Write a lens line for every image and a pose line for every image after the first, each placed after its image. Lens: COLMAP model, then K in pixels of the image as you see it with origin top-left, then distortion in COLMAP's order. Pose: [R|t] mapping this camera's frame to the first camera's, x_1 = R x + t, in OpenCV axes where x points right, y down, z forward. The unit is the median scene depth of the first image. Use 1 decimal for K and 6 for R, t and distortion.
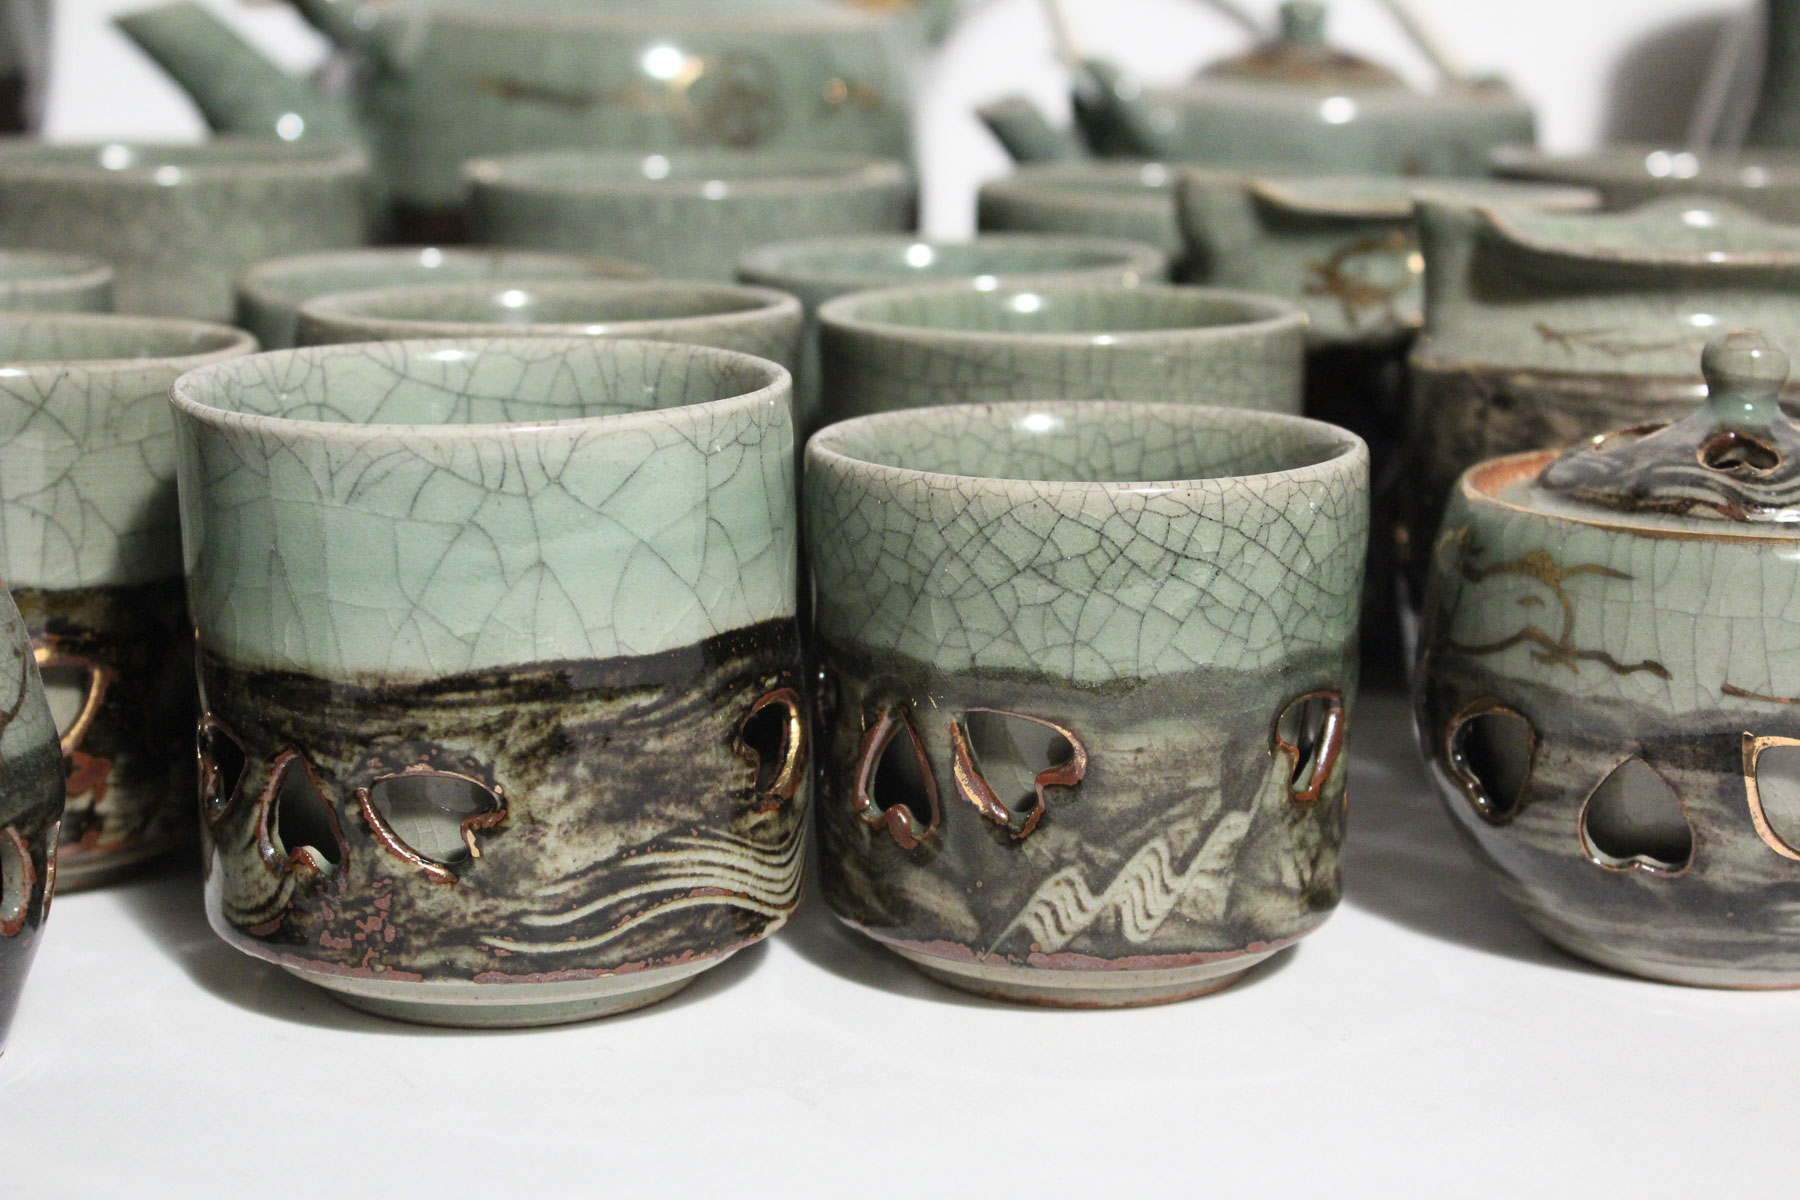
lens RADIAL K [[3218.2, 0, 900.0], [0, 3218.2, 600.0], [0, 0, 1]] dist [0.009261, 0.069620]
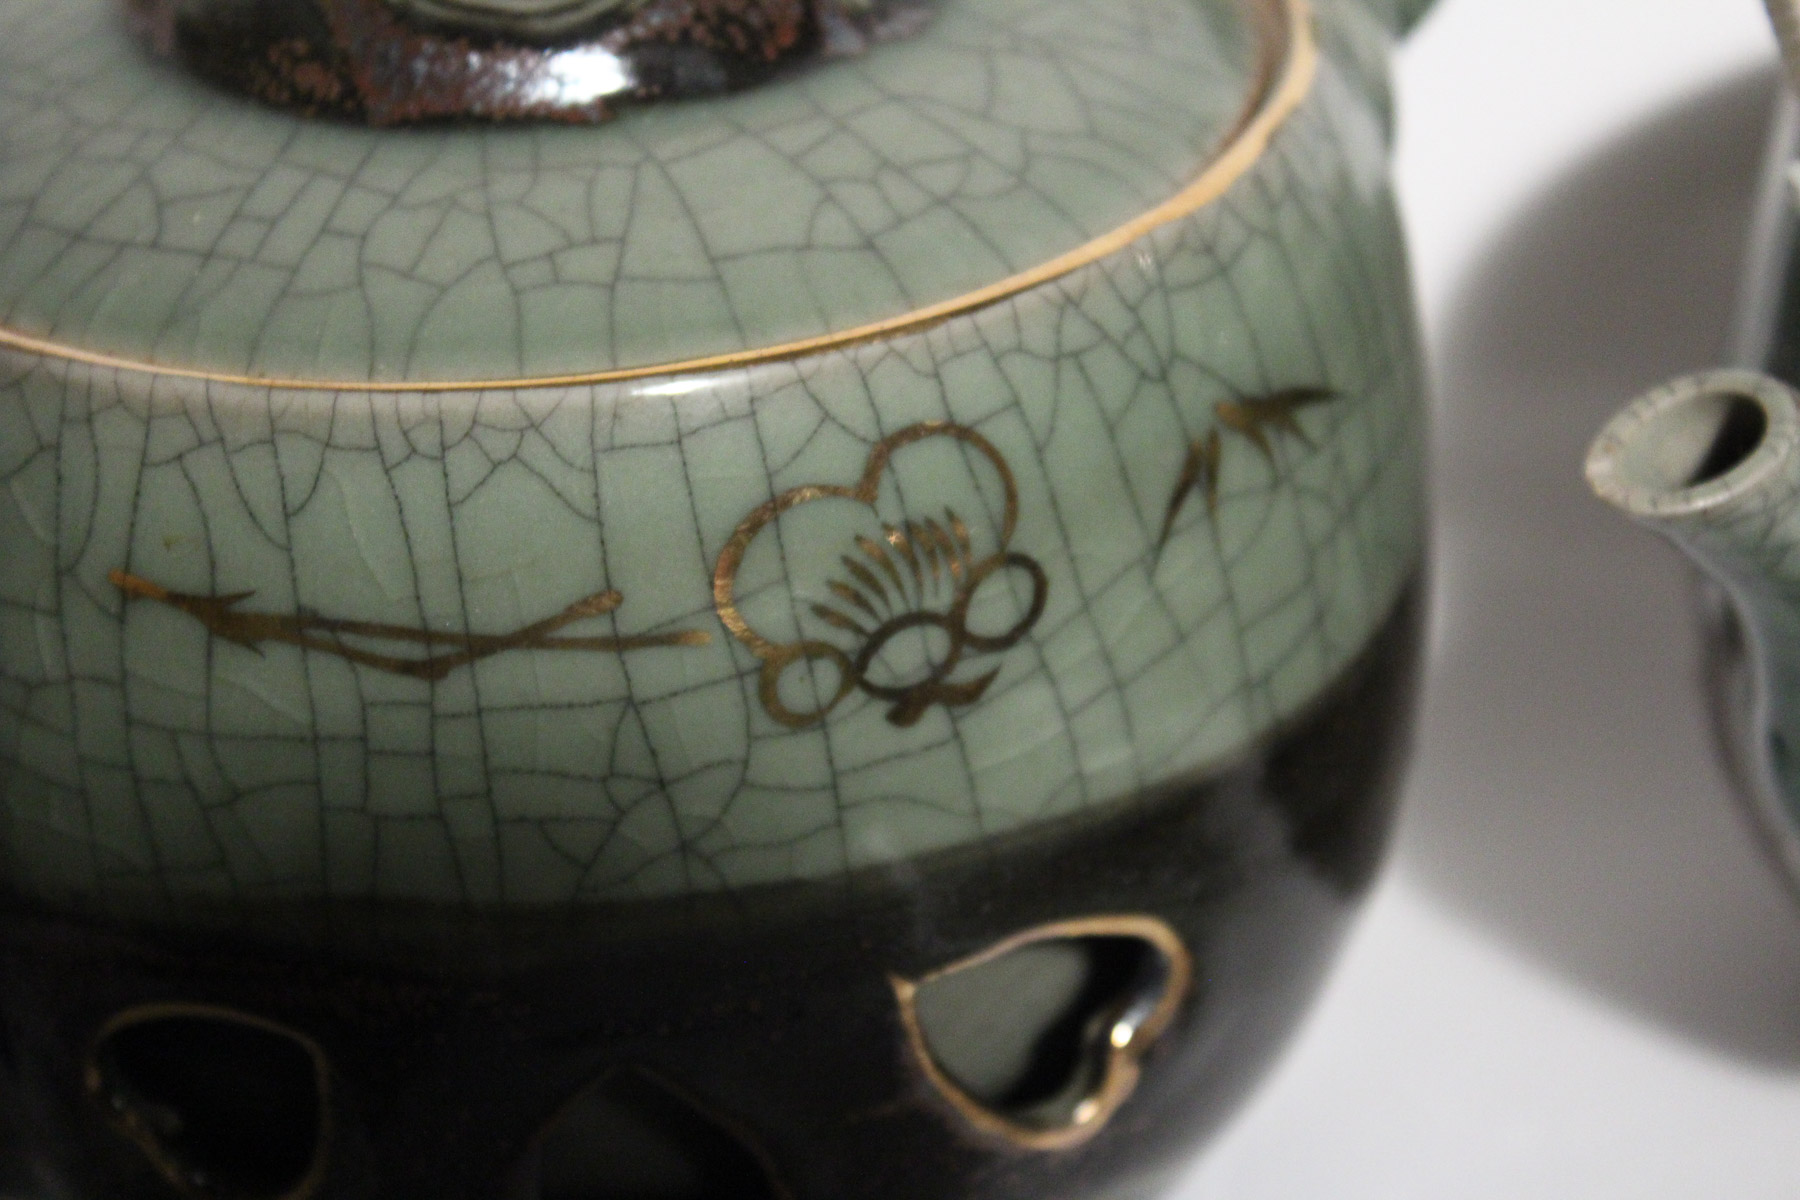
lens RADIAL K [[4145.1, 0, 900.0], [0, 4145.1, 600.0], [0, 0, 1]] dist [0.043698, 0.384030]
pose [[0.996260, -0.071949, -0.047854, -0.058914], [0.082605, 0.955536, 0.283066, -0.501292], [0.025360, -0.285960, 0.957906, 1.096866]]
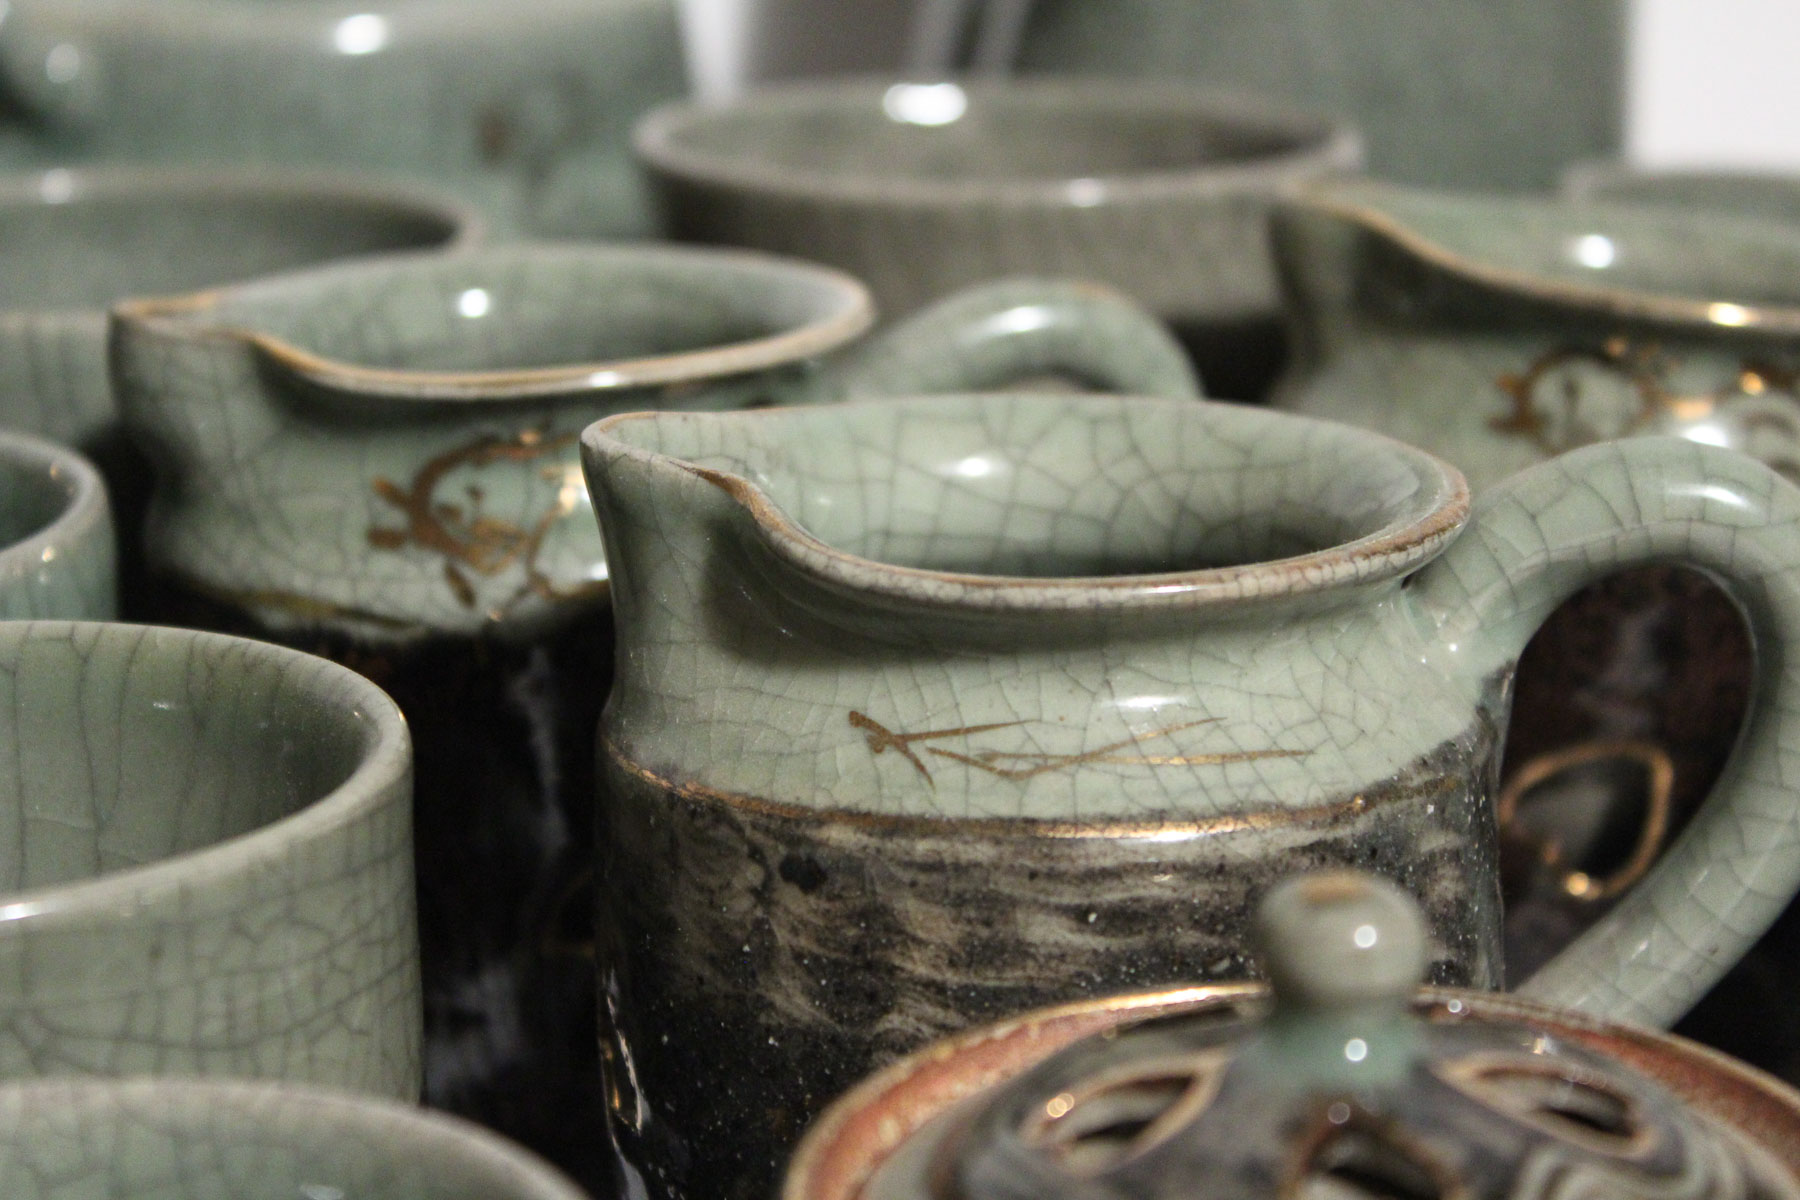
lens RADIAL K [[4145.1, 0, 900.0], [0, 4145.1, 600.0], [0, 0, 1]] dist [0.043698, 0.384030]
pose [[0.959806, -0.097959, 0.263014, 0.038891], [0.077598, 0.993204, 0.086739, -0.203196], [-0.269723, -0.062843, 0.960885, 0.448204]]
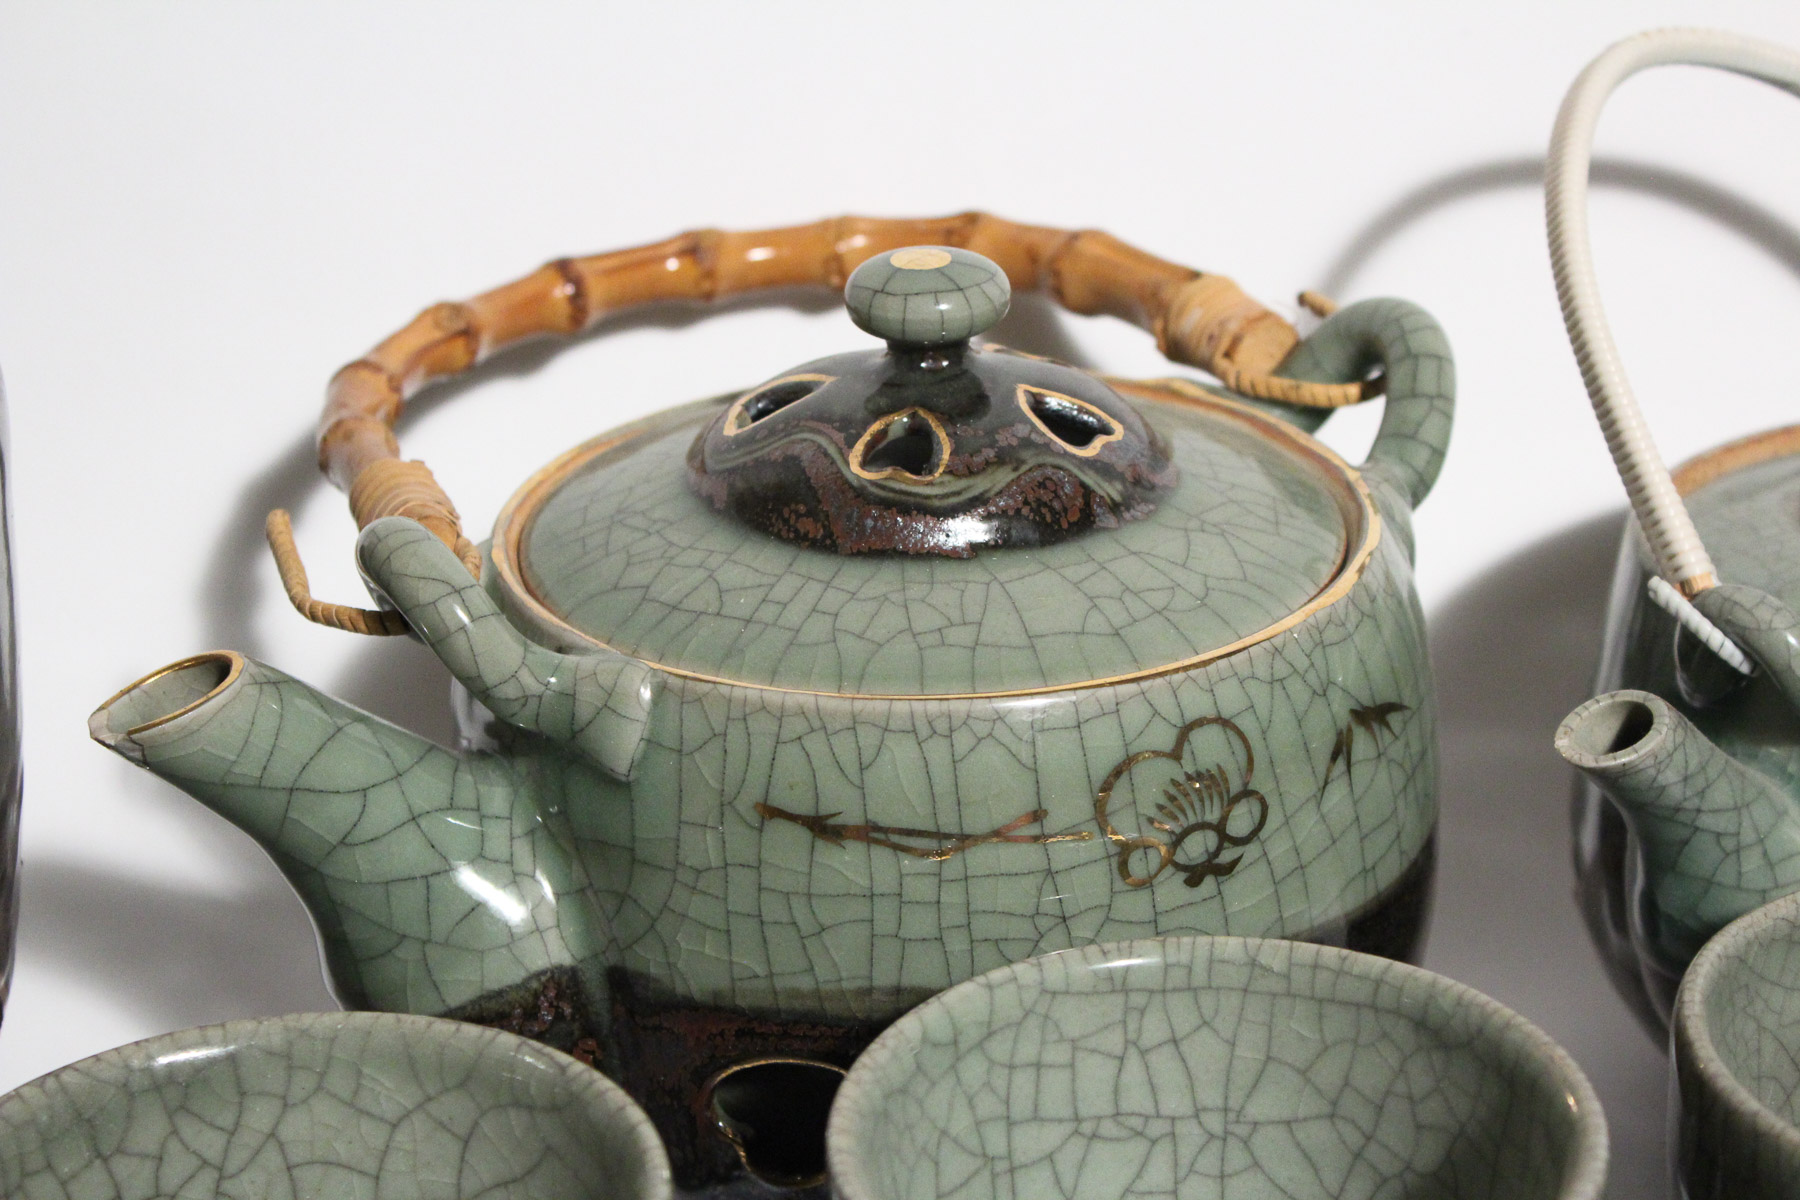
lens RADIAL K [[3596.8, 0, 900.0], [0, 3596.8, 600.0], [0, 0, 1]] dist [0.017028, 0.041853]
pose [[0.995885, -0.080985, 0.040669, -0.237773], [0.072600, 0.981564, 0.176807, -0.574834], [-0.054238, -0.173127, 0.983405, 0.664323]]
